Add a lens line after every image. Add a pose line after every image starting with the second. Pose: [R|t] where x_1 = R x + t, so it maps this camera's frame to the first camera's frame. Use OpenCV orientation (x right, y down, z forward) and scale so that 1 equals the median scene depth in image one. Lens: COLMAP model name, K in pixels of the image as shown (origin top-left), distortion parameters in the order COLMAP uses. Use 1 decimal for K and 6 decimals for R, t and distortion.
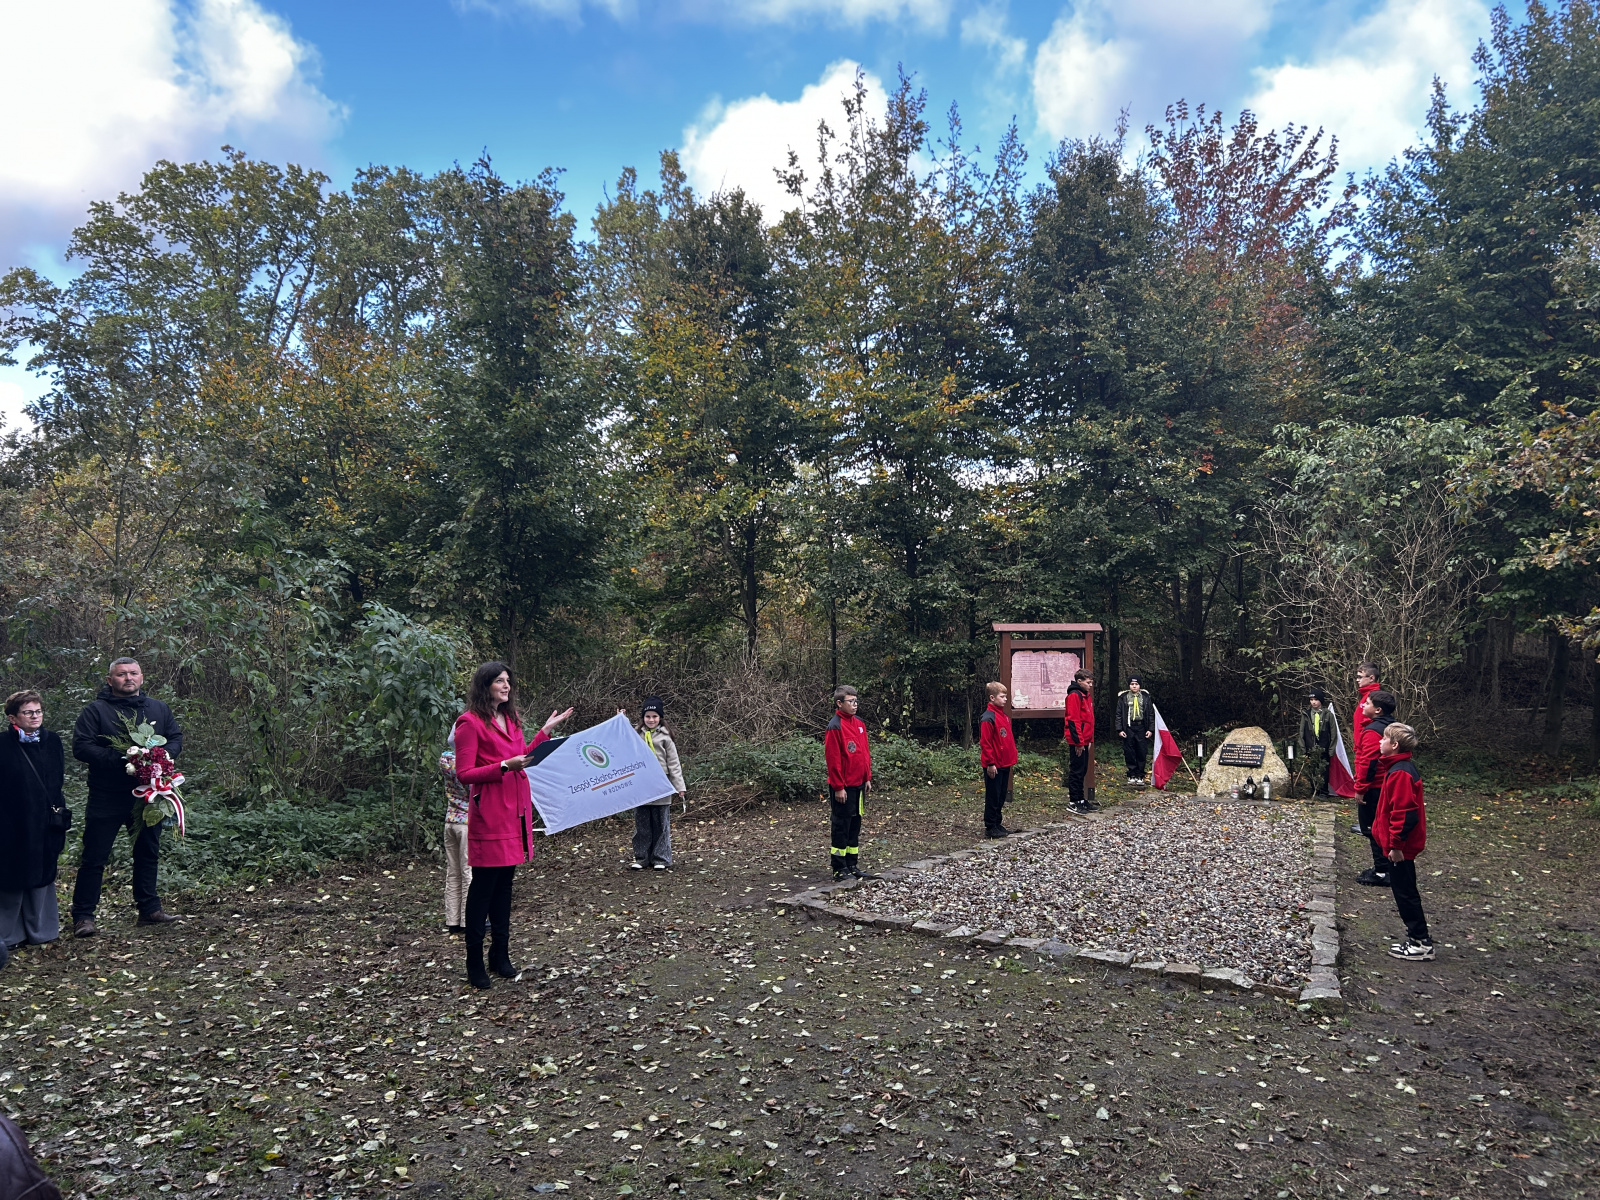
lens RADIAL K [[1191.1, 0, 800.0], [0, 1191.1, 600.0], [0, 0, 1]] dist [0.029852, -0.037550]
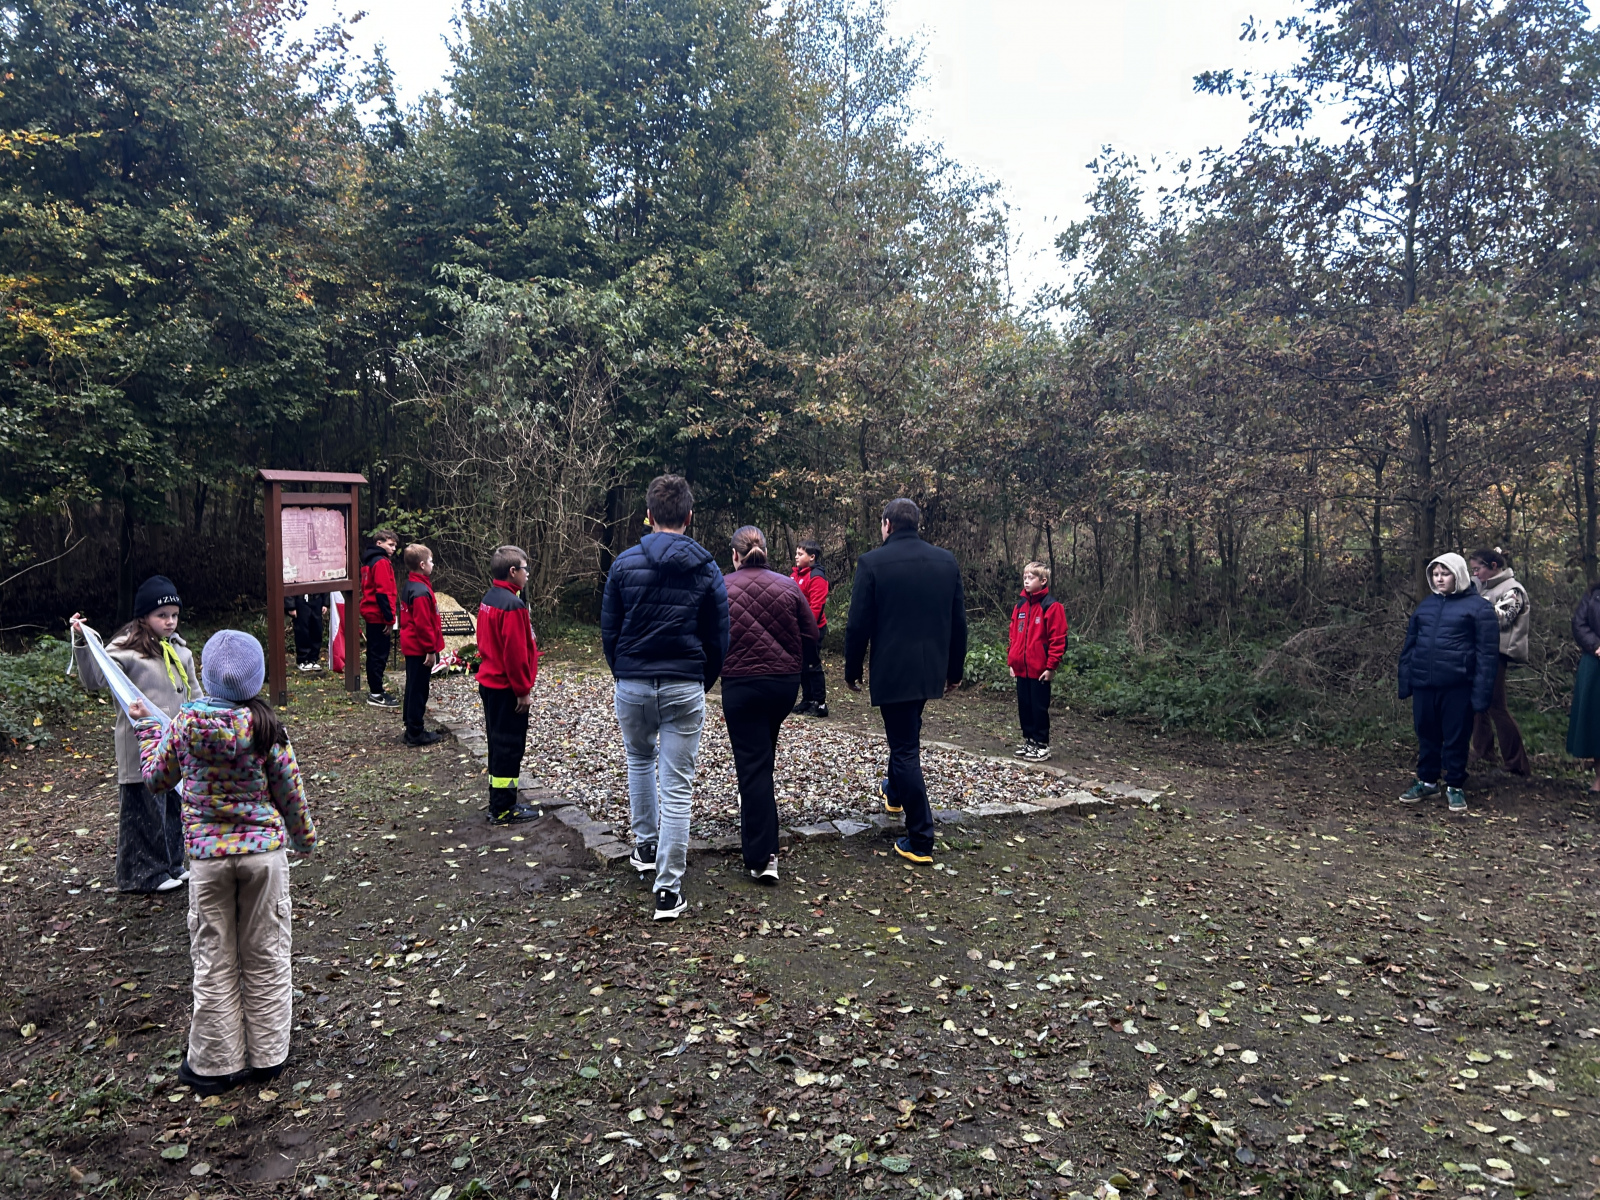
lens RADIAL K [[1202.1, 0, 804.5], [0, 1202.1, 633.2], [0, 0, 1]] dist [0.009192, -0.004805]
pose [[0.497981, -0.086602, 0.862853, -0.410036], [-0.028496, 0.992829, 0.116093, 0.030836], [-0.866719, -0.082400, 0.491943, 0.426716]]
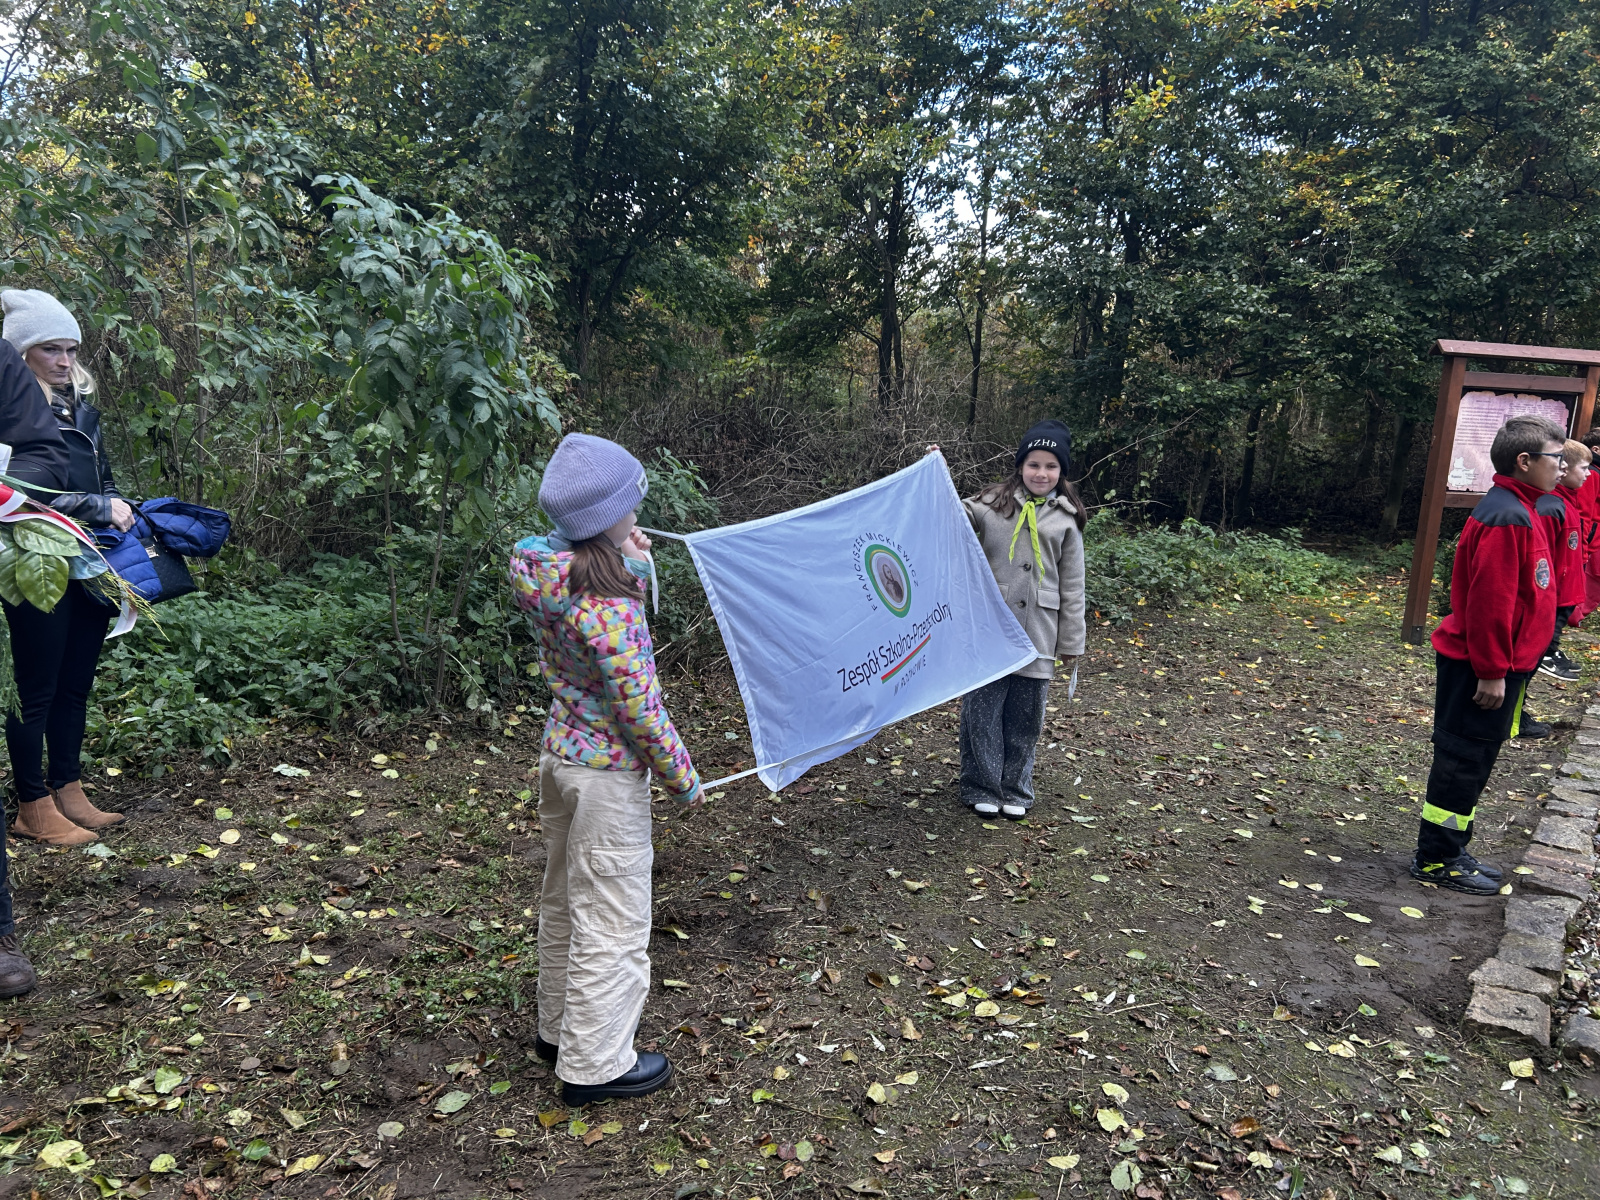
lens RADIAL K [[1202.1, 0, 804.5], [0, 1202.1, 633.2], [0, 0, 1]] dist [0.009192, -0.004805]
pose [[0.997565, 0.069617, -0.004186, -0.166794], [-0.066825, 0.971291, 0.228314, 0.058158], [0.019961, -0.227479, 0.973578, 0.509970]]
